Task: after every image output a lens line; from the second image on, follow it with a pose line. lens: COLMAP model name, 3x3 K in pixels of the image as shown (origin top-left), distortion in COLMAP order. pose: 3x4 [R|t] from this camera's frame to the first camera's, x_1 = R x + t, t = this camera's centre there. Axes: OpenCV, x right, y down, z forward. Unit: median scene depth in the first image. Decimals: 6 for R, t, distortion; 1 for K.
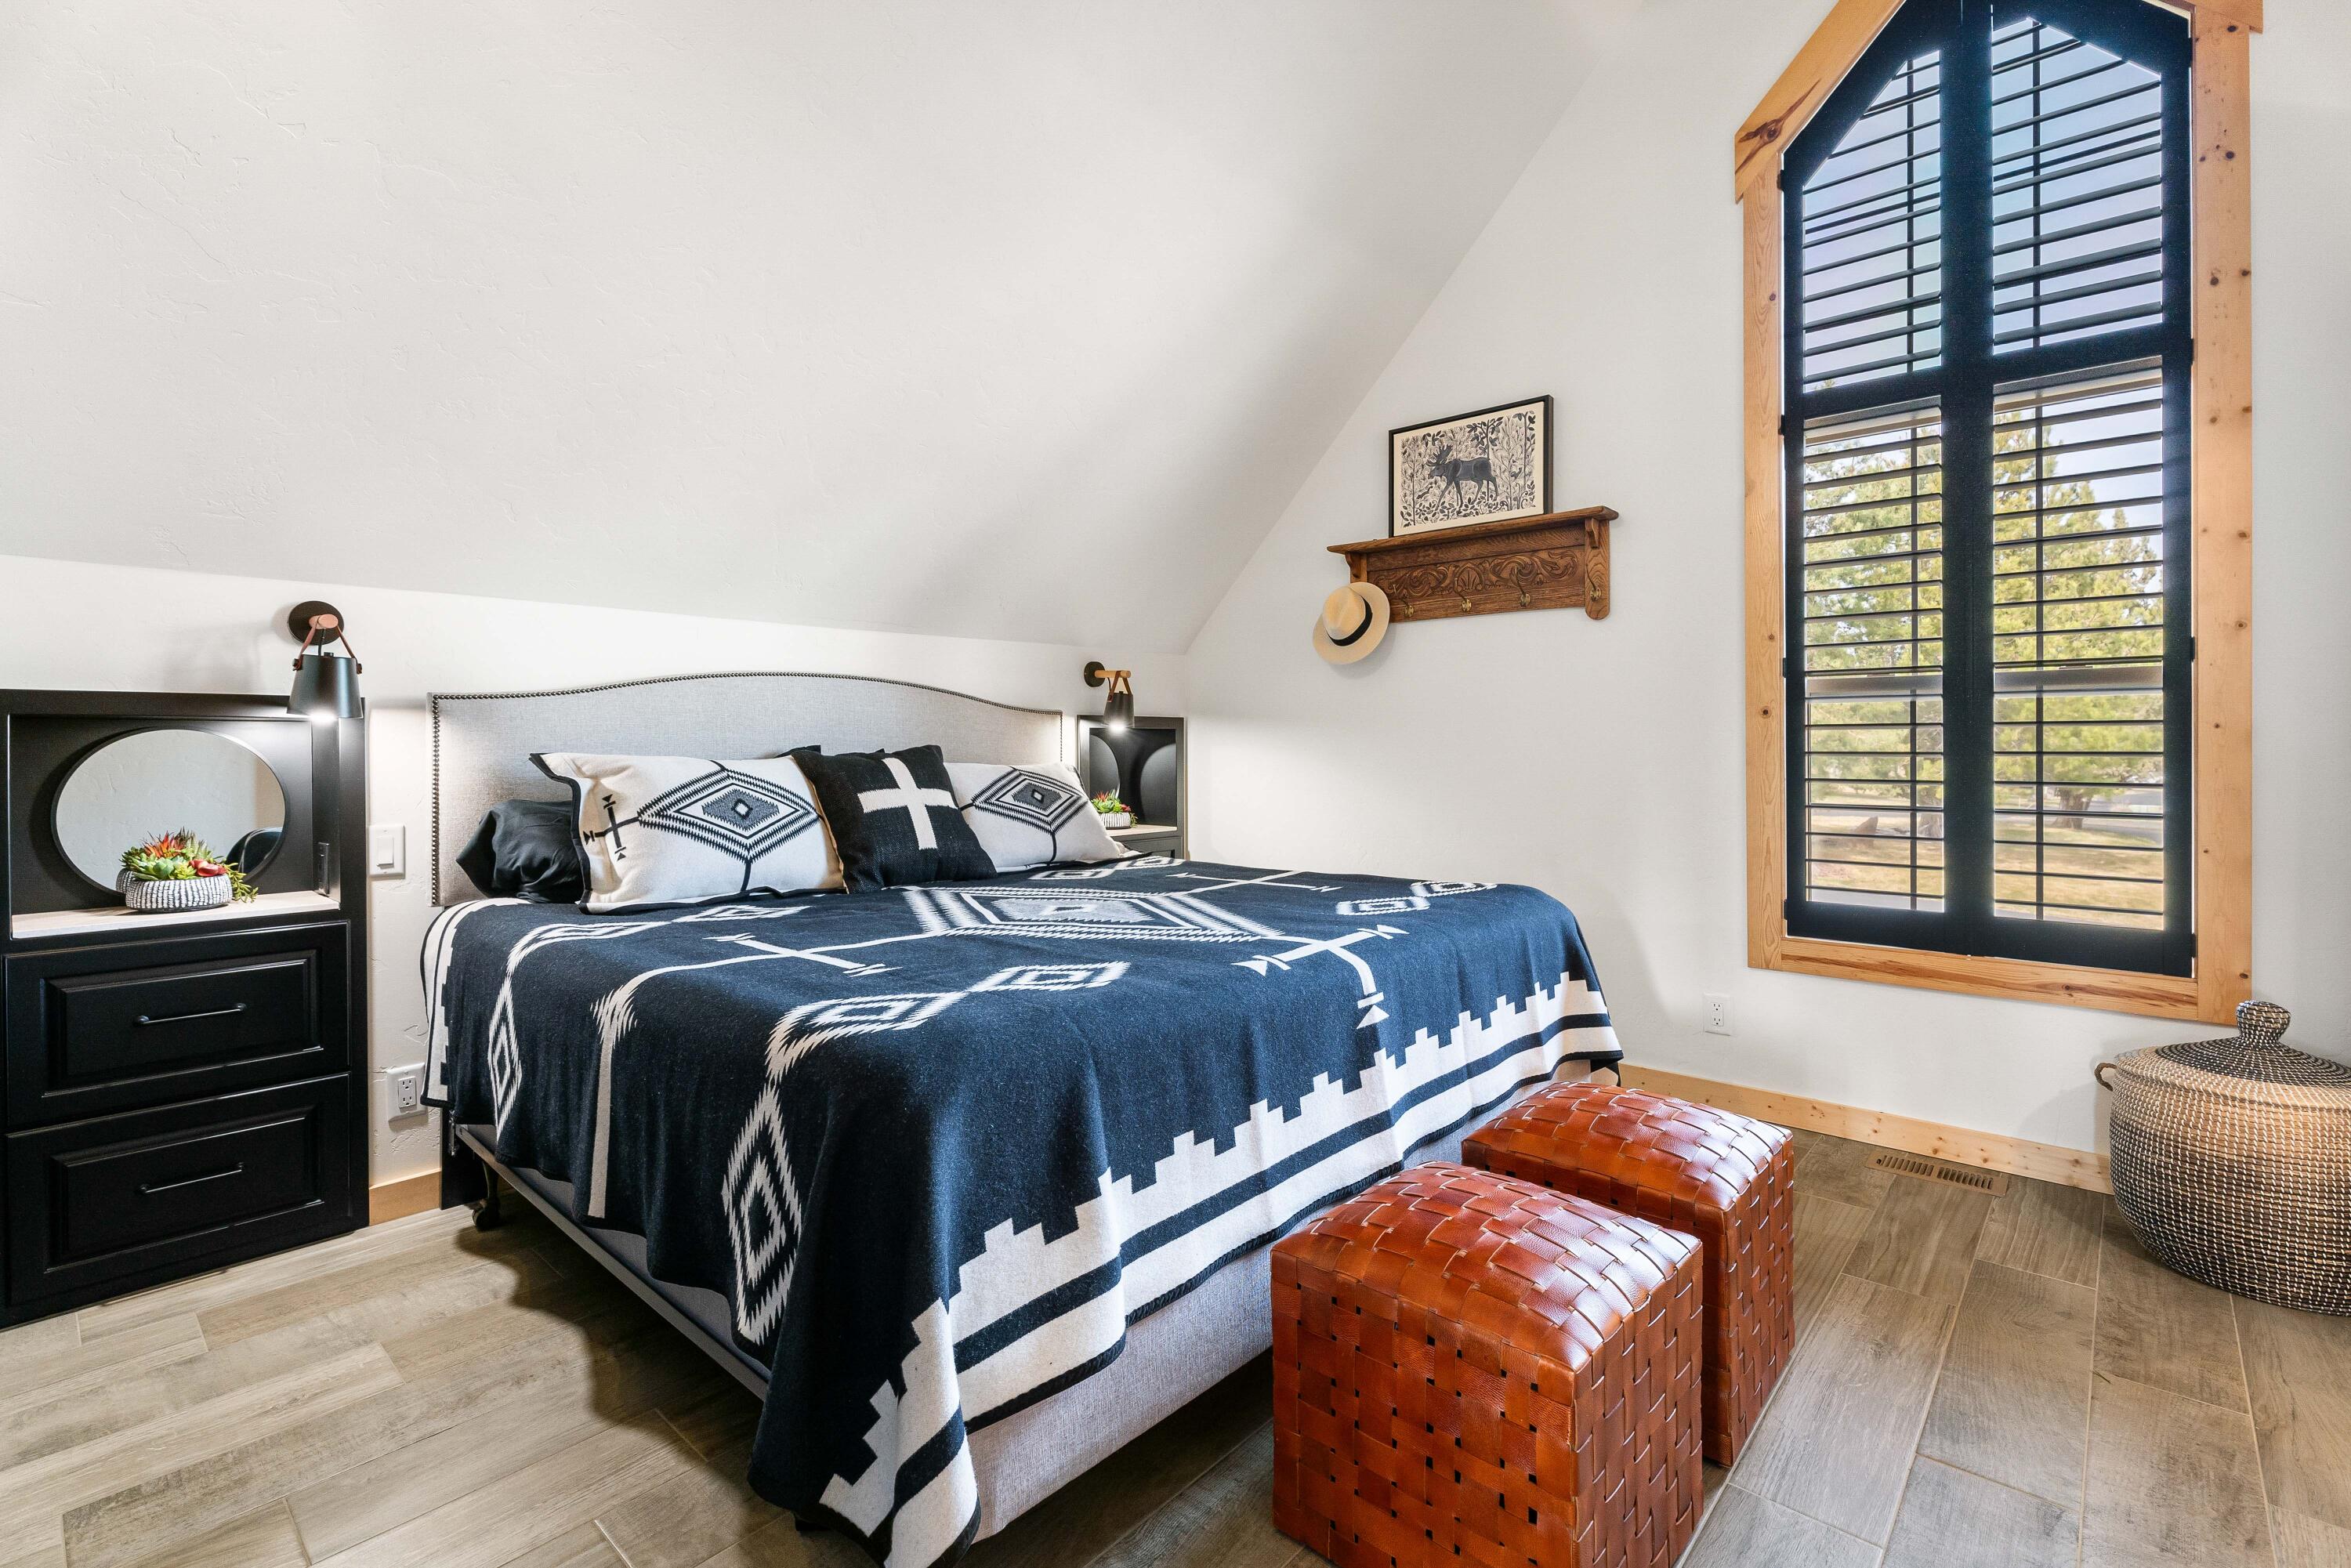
lens RADIAL K [[1066.2, 0, 1160.7], [0, 1066.2, 743.1], [0, 0, 1]] dist [0.000450, 0.000494]
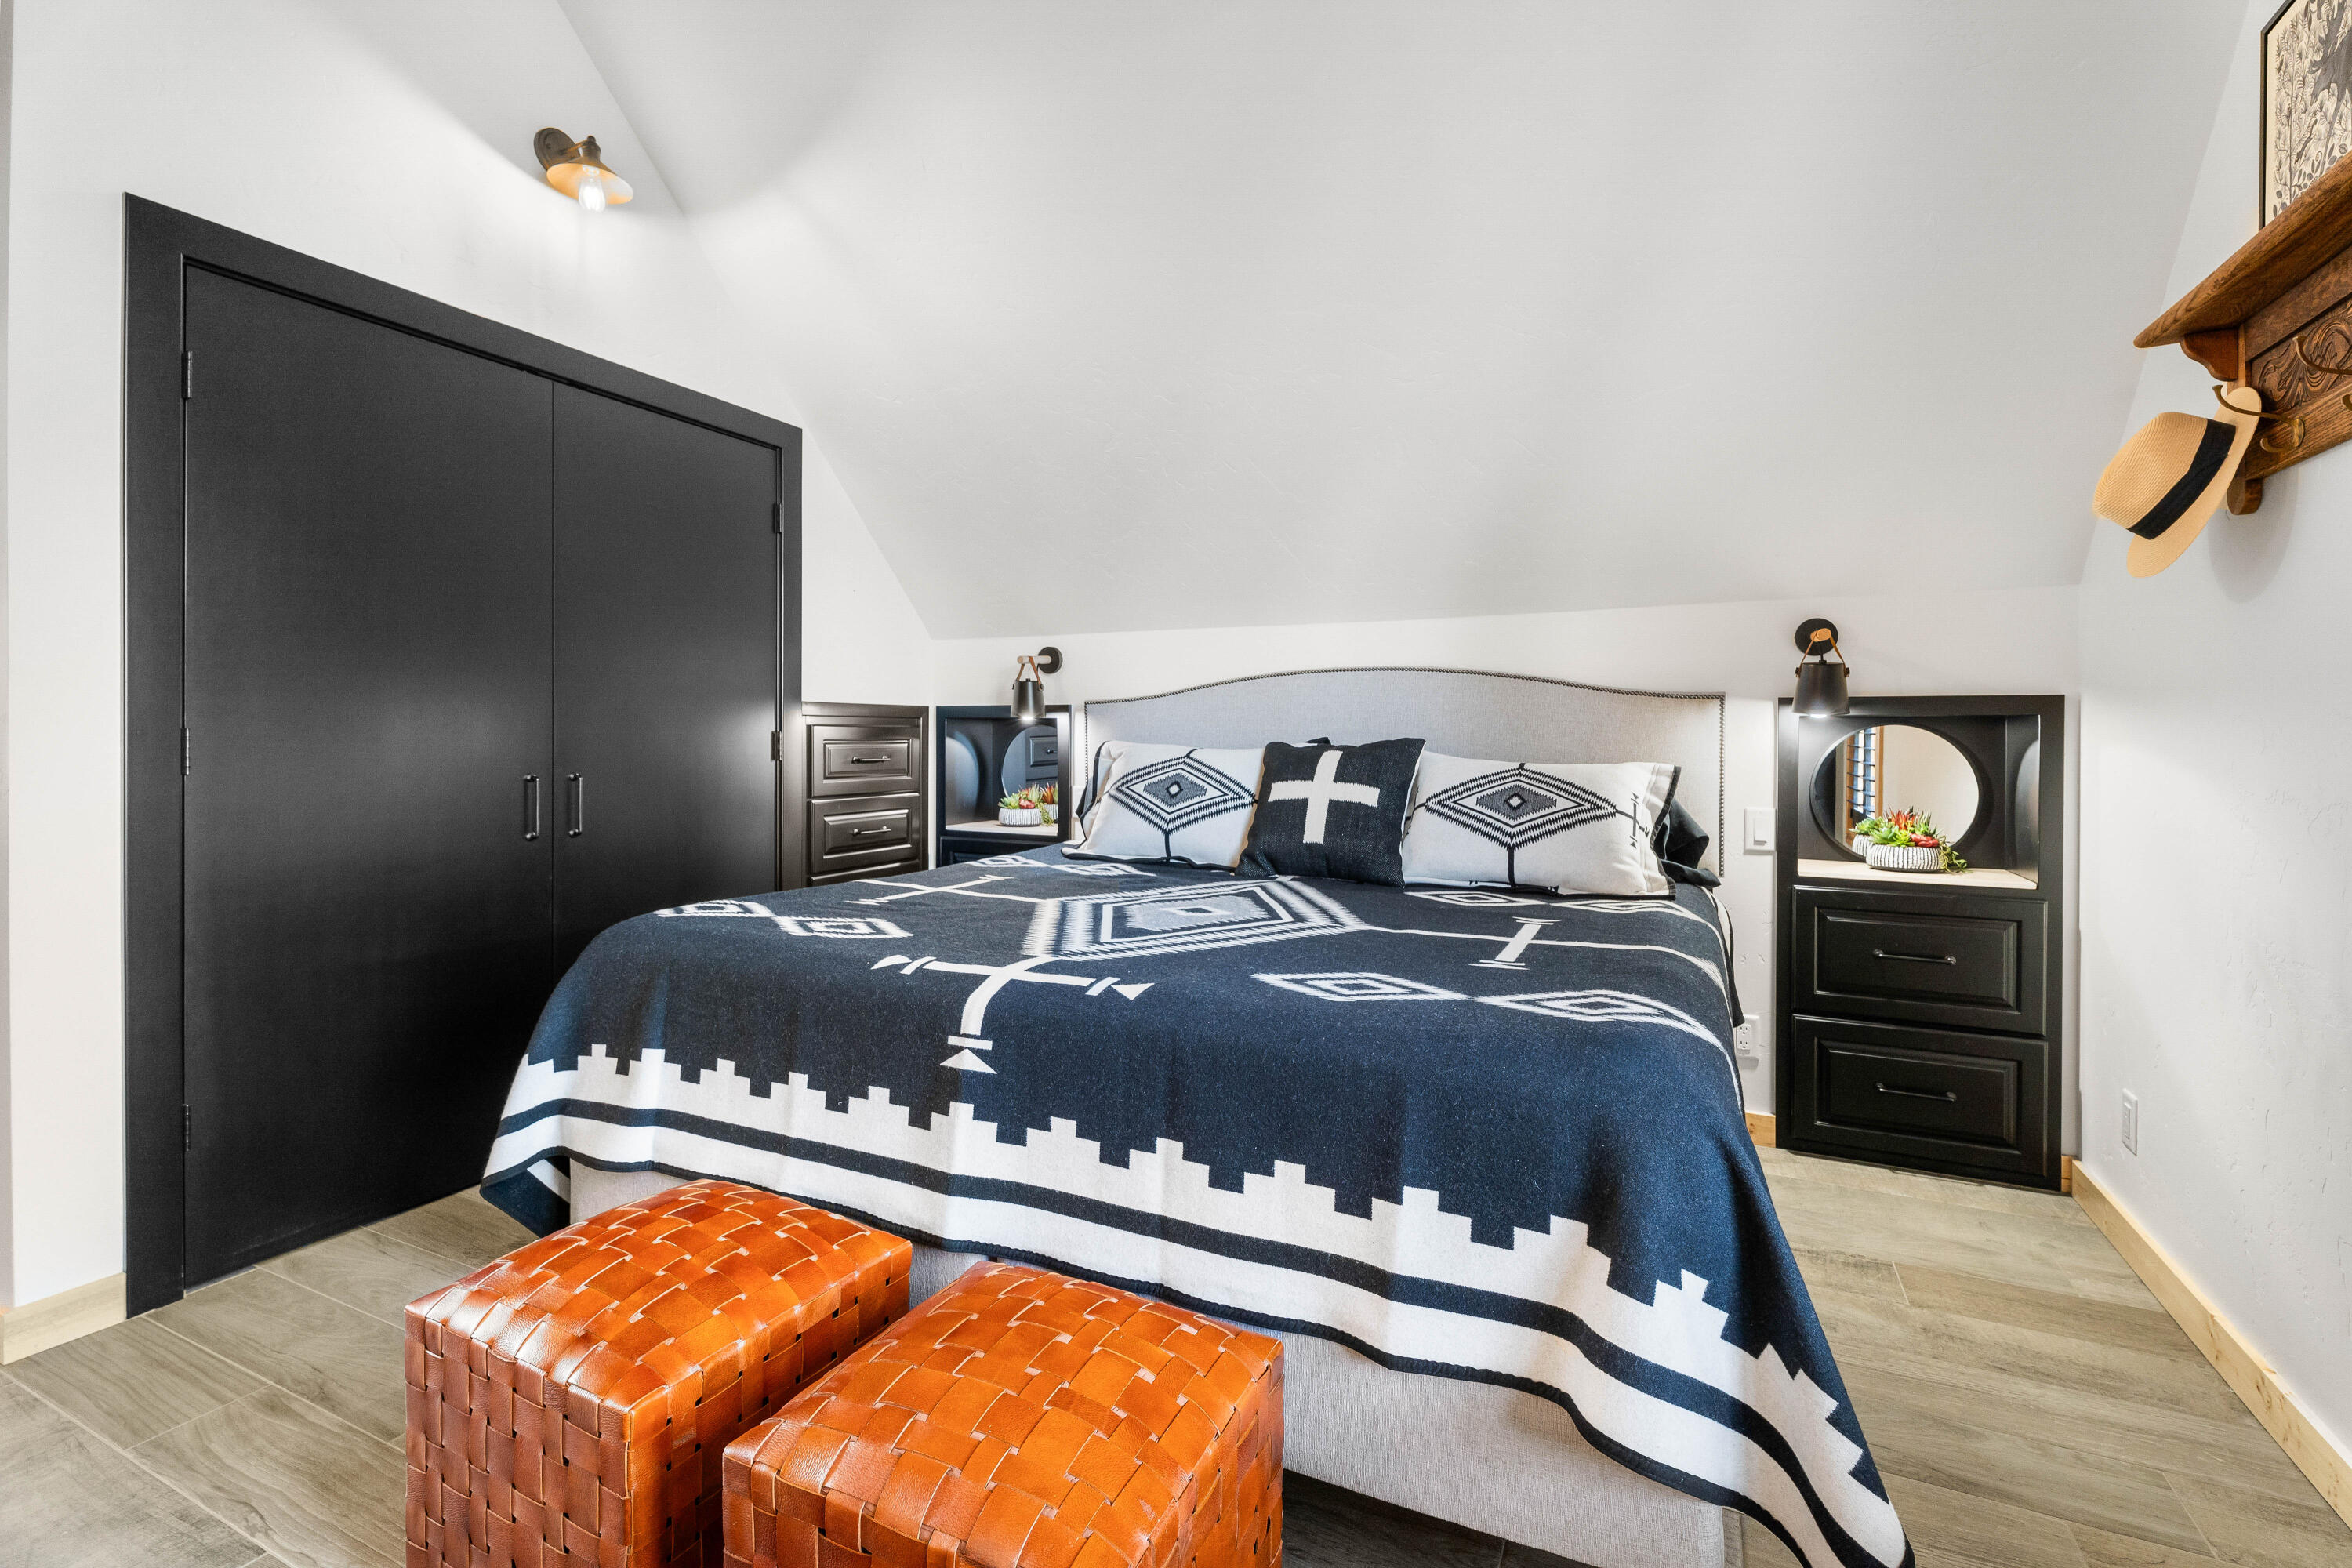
lens RADIAL K [[1040.2, 0, 1176.0], [0, 1040.2, 784.0], [0, 0, 1]] dist [-0.027109, 0.000178]
pose [[0.287859, 0.045319, -0.956600, 0.638654], [-0.007159, 0.998954, 0.045171, 0.002591], [0.957646, -0.006154, 0.287883, 0.588243]]
